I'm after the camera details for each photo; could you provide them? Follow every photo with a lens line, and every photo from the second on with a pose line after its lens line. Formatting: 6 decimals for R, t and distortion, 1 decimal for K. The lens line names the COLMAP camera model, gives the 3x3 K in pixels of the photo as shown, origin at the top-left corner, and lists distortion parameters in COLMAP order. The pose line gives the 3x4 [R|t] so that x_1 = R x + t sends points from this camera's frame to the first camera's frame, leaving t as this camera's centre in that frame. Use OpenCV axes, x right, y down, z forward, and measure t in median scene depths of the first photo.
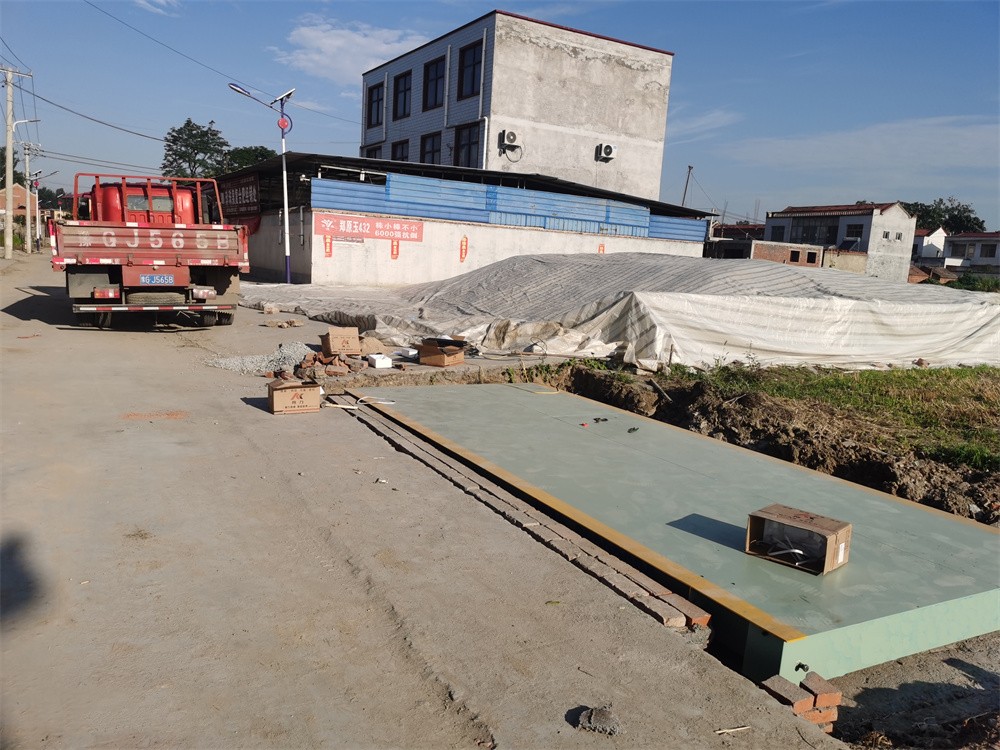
lens RADIAL K [[782.9, 0, 498.0], [0, 782.9, 375.9], [0, 0, 1]] dist [0.045797, -0.038234]
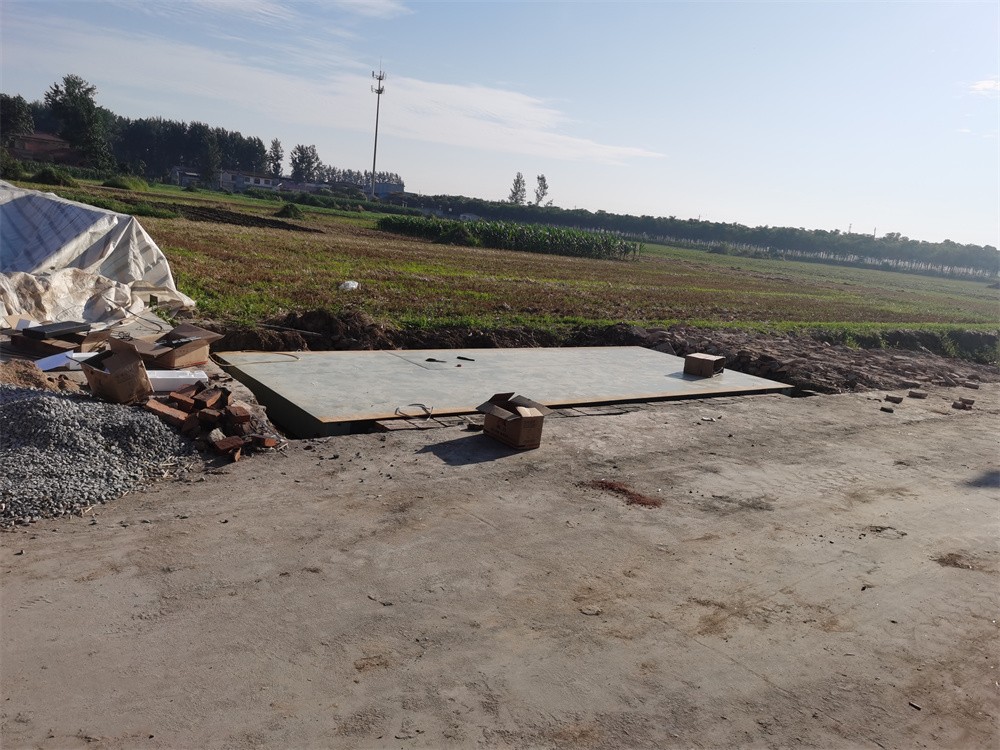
lens RADIAL K [[782.9, 0, 491.9], [0, 782.9, 383.8], [0, 0, 1]] dist [0.045797, -0.038234]
pose [[-0.141336, -0.281698, 0.949037, -0.686048], [0.020635, 0.957613, 0.287317, -0.168136], [-0.989747, 0.060192, -0.129533, 0.759798]]
